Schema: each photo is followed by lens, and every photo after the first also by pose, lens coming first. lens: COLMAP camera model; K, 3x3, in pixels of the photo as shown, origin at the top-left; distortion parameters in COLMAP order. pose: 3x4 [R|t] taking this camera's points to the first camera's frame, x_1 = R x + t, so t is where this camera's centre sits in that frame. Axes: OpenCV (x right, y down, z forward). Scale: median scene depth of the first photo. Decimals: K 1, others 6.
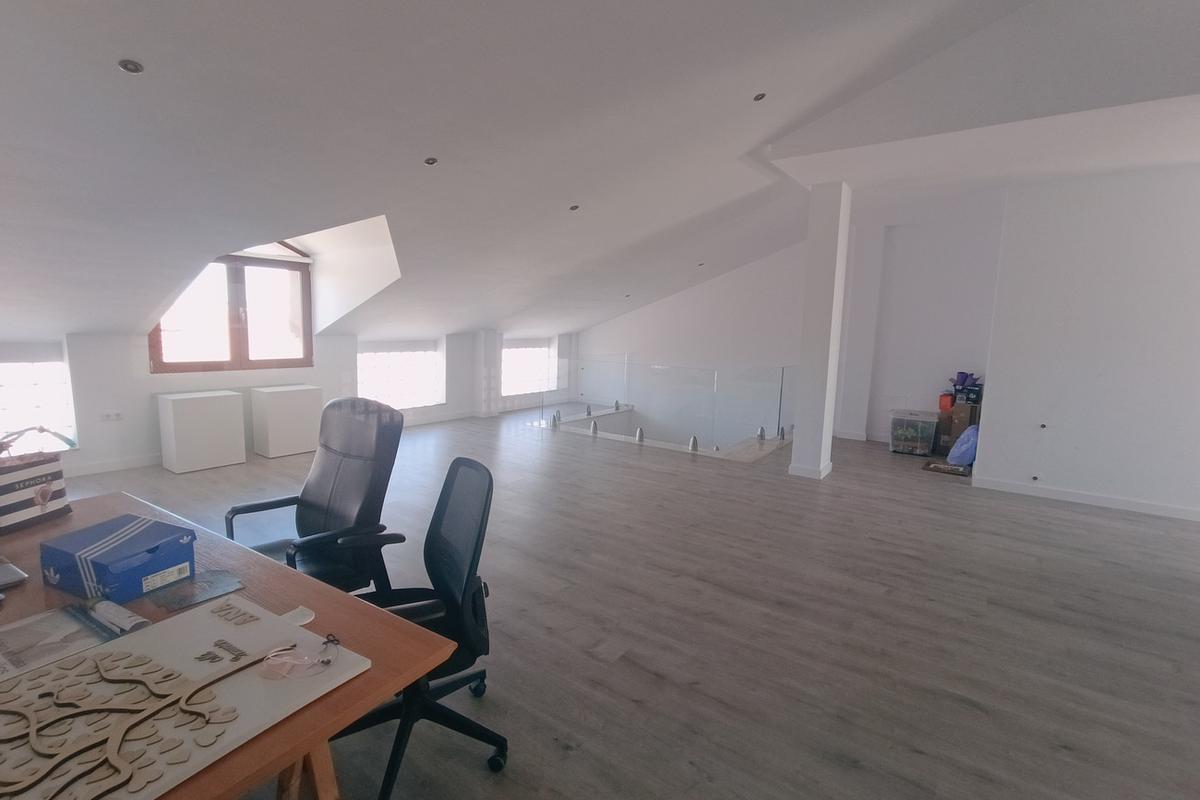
lens RADIAL K [[545.1, 0, 592.0], [0, 545.1, 394.9], [0, 0, 1]] dist [-0.028827, 0.015837]
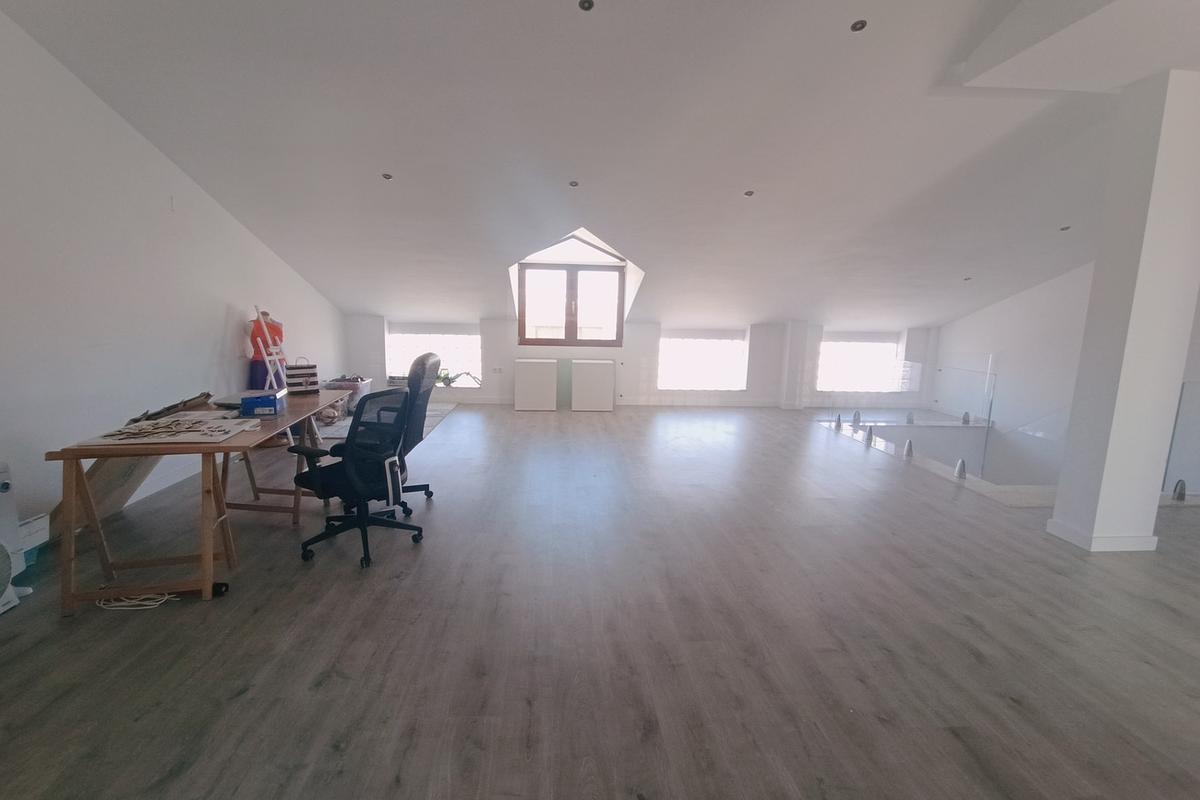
lens RADIAL K [[546.8, 0, 601.0], [0, 546.8, 405.2], [0, 0, 1]] dist [-0.030319, 0.015413]
pose [[0.650059, 0.119852, -0.750372, 0.463295], [-0.101433, 0.992332, 0.070625, -0.002326], [0.753083, 0.030202, 0.657232, 0.126119]]
